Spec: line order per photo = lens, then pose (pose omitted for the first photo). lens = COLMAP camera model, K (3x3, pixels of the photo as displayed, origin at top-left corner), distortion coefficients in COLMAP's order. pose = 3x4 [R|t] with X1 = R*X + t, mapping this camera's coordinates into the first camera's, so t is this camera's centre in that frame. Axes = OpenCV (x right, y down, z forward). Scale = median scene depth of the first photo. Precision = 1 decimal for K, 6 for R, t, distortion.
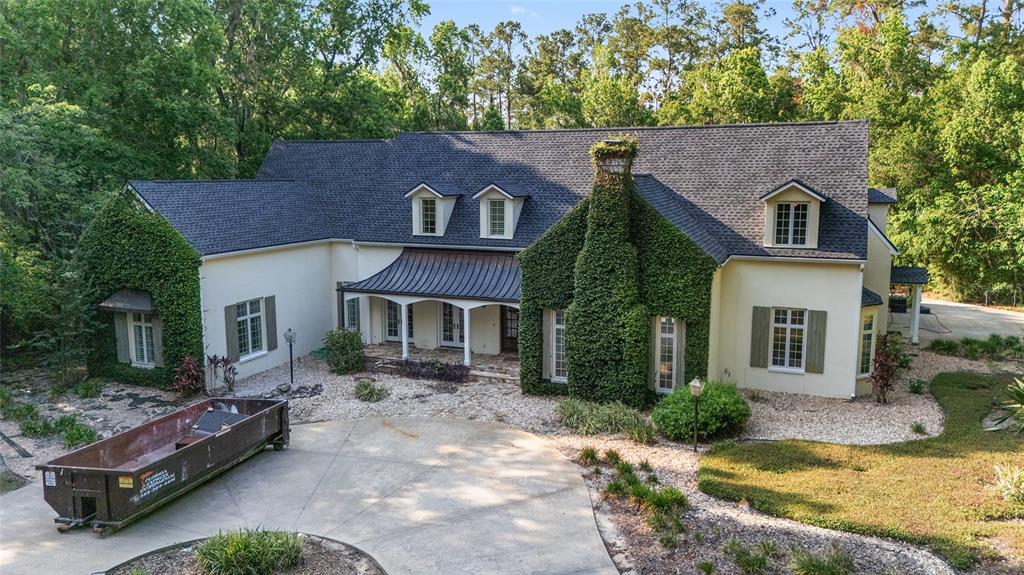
lens RADIAL K [[756.9, 0, 509.6], [0, 756.9, 289.7], [0, 0, 1]] dist [0.065722, -0.069652]
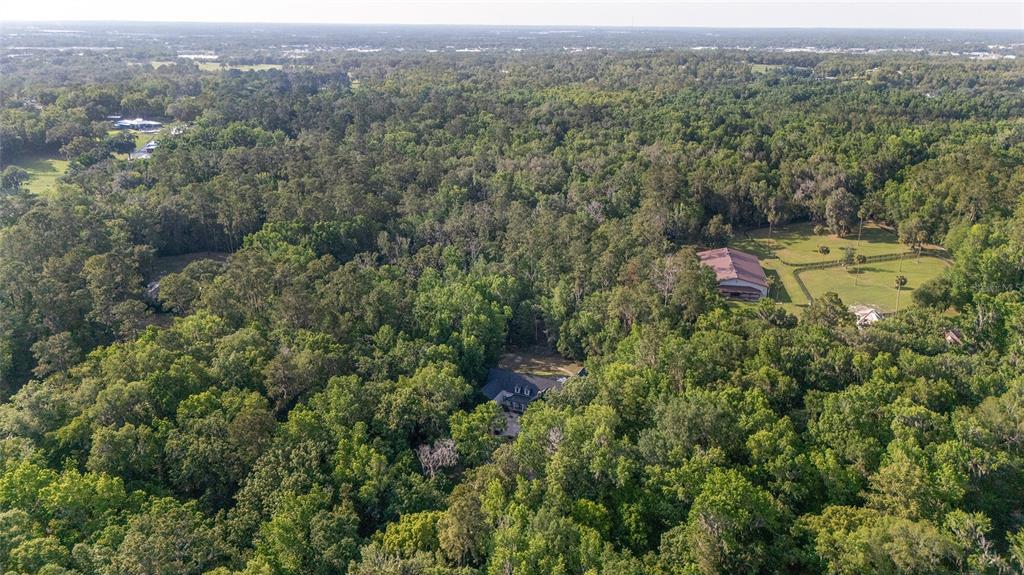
lens RADIAL K [[756.9, 0, 510.4], [0, 756.9, 289.8], [0, 0, 1]] dist [0.065722, -0.069652]
pose [[0.999061, 0.021638, -0.037528, 0.091327], [-0.014297, 0.982470, 0.185873, -2.771093], [0.040892, -0.185162, 0.981857, -6.884072]]
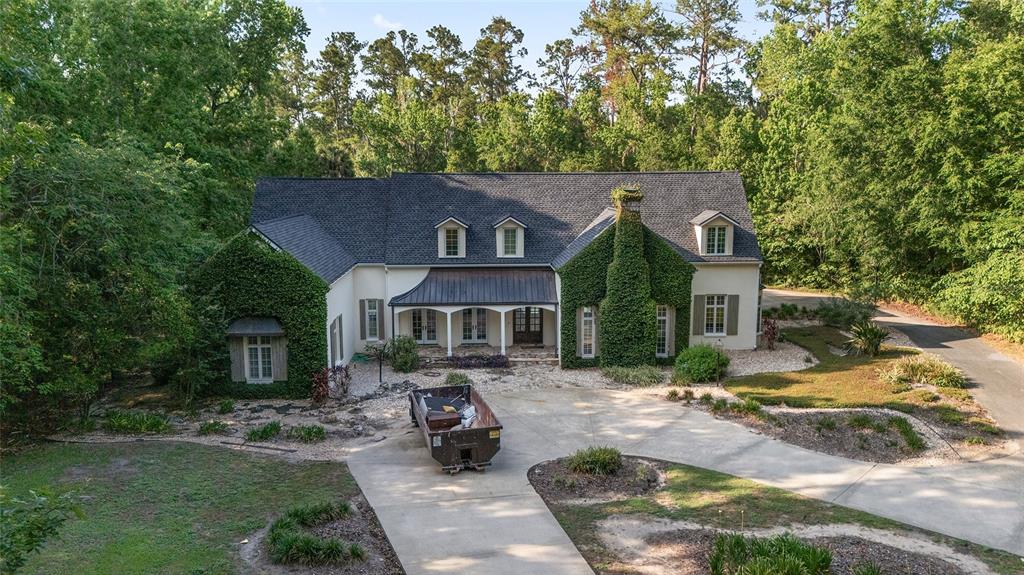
lens RADIAL K [[756.9, 0, 514.9], [0, 756.9, 283.9], [0, 0, 1]] dist [0.065722, -0.069652]
pose [[0.910303, -0.061728, 0.409315, -0.627458], [0.065398, 0.997847, 0.005042, -0.031537], [-0.408744, 0.022178, 0.912379, -0.234502]]
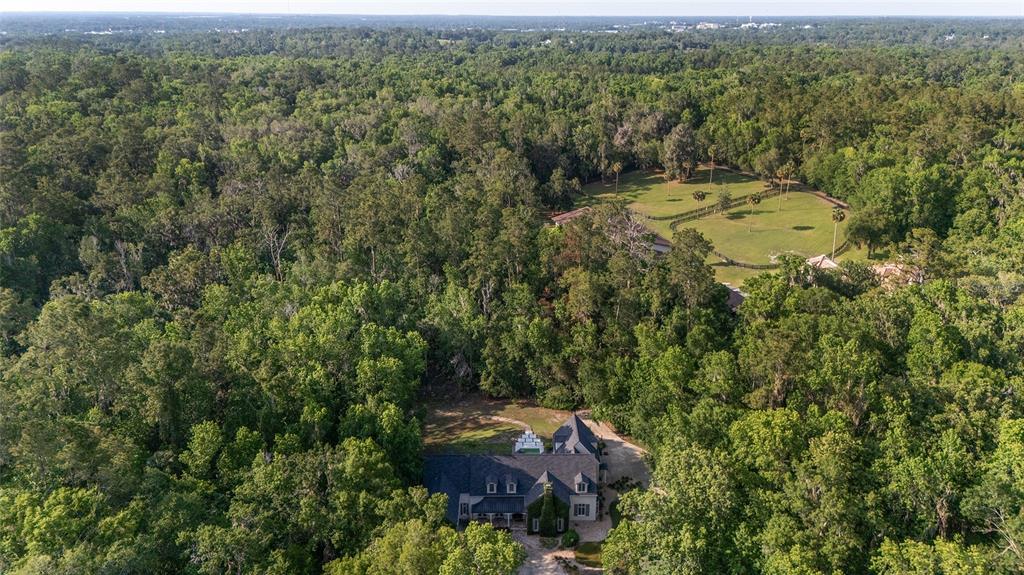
lens RADIAL K [[756.9, 0, 515.0], [0, 756.9, 284.0], [0, 0, 1]] dist [0.065722, -0.069652]
pose [[0.923618, -0.125412, 0.362218, -1.455151], [0.054359, 0.978267, 0.200099, -2.154942], [-0.379440, -0.165125, 0.910362, -2.712571]]
